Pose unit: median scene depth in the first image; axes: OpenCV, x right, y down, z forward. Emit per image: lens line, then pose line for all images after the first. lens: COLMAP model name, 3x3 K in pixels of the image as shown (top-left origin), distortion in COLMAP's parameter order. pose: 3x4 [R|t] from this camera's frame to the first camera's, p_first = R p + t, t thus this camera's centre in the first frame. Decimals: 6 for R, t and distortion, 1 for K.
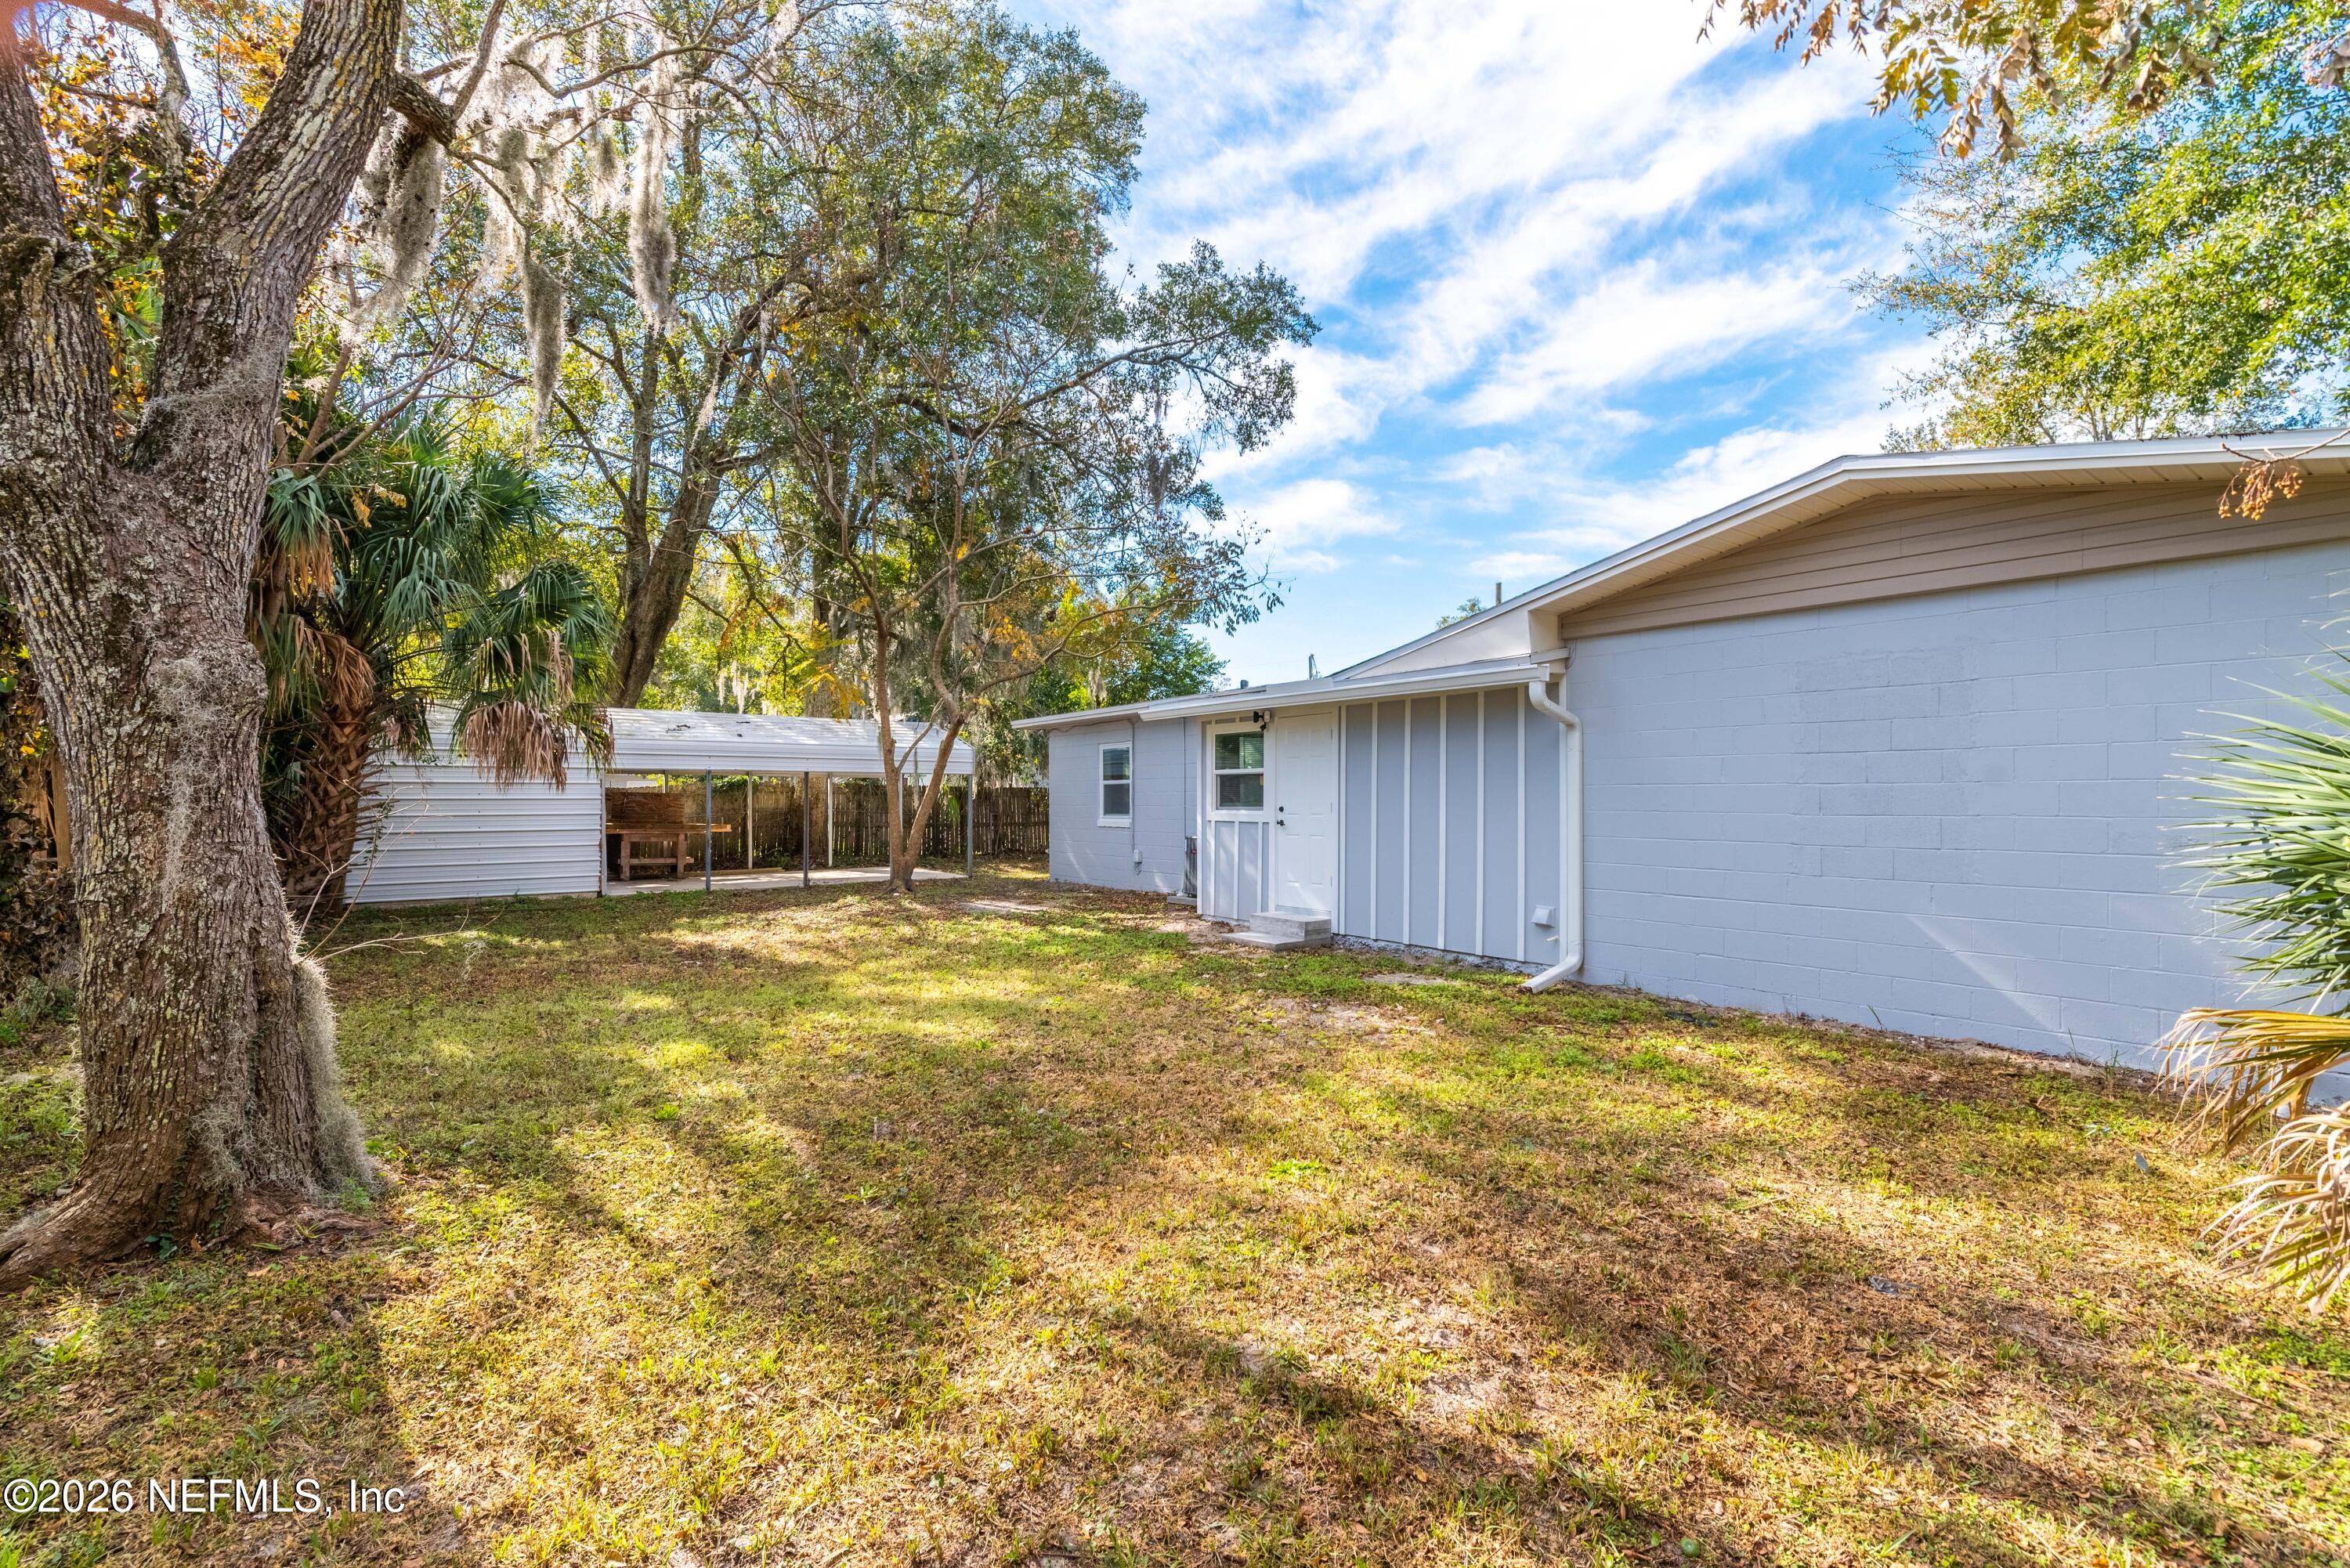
lens RADIAL K [[1009.3, 0, 1172.3], [0, 1009.3, 791.2], [0, 0, 1]] dist [-0.001270, -0.000093]
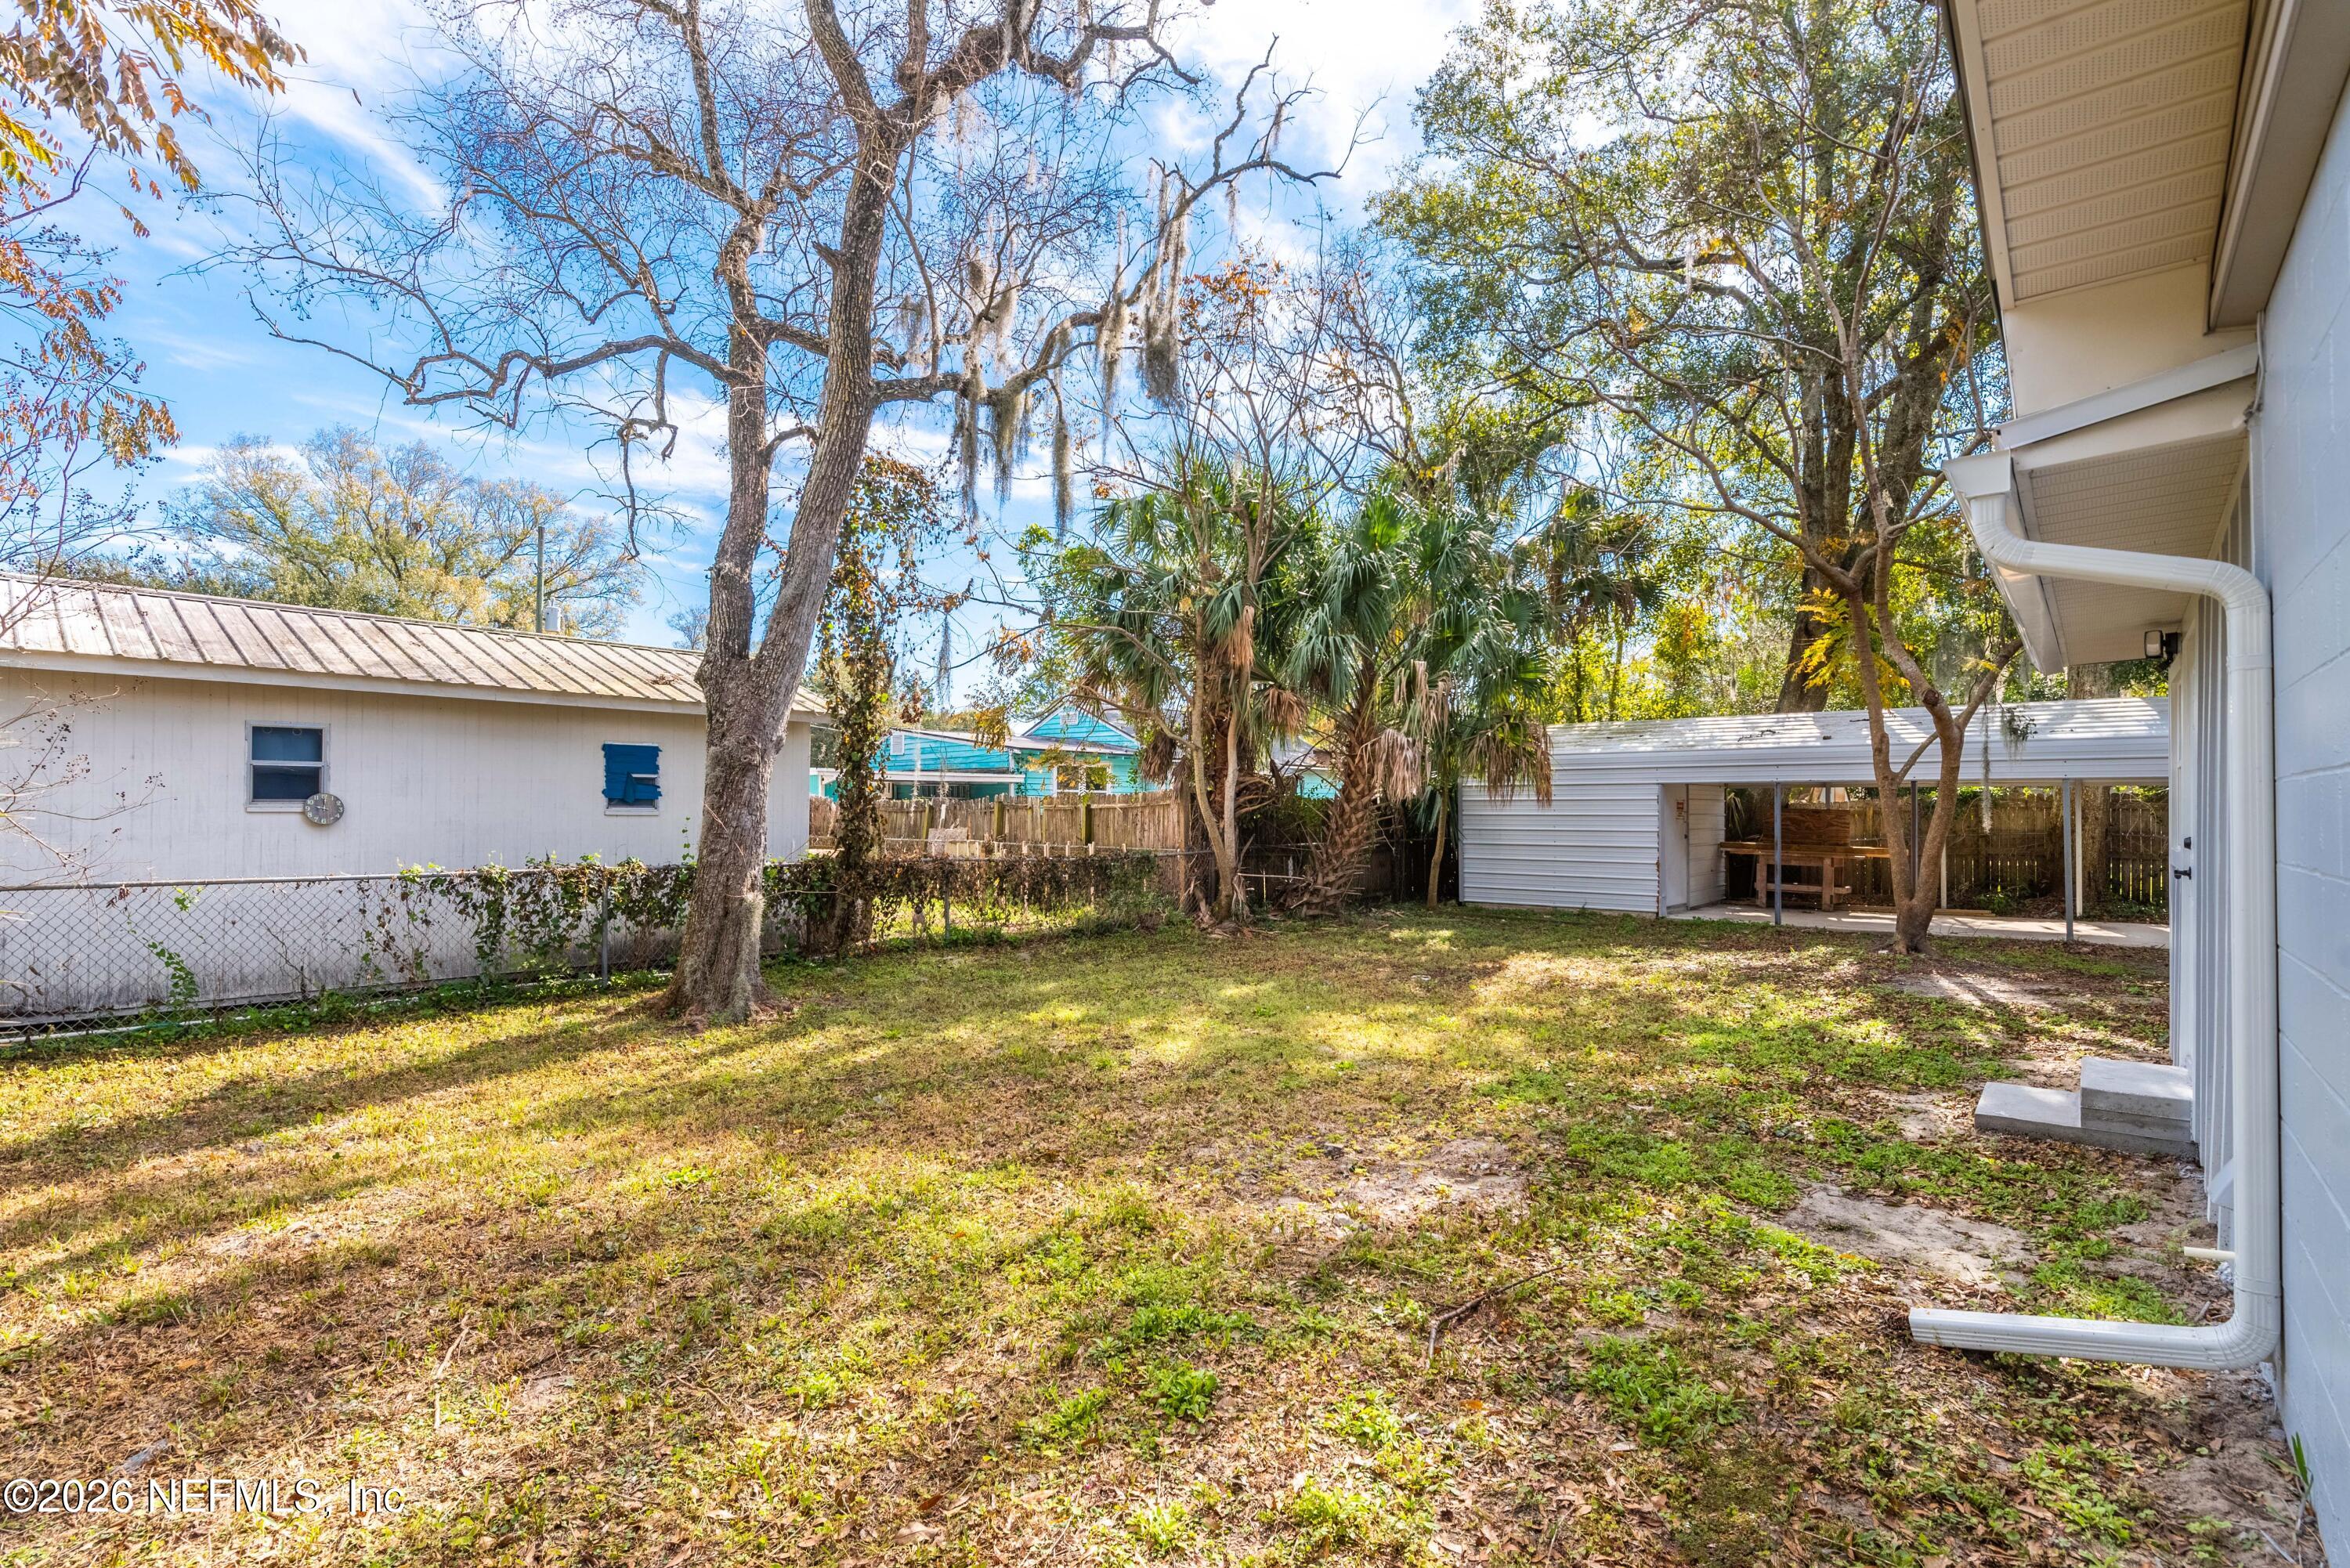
lens RADIAL K [[1114.0, 0, 1172.7], [0, 1114.0, 799.0], [0, 0, 1]] dist [-0.001250, 0.000491]
pose [[0.213426, -0.010903, -0.976898, 0.381095], [0.005086, 0.999937, -0.010049, 0.000304], [0.976946, -0.002824, 0.213468, 0.351030]]
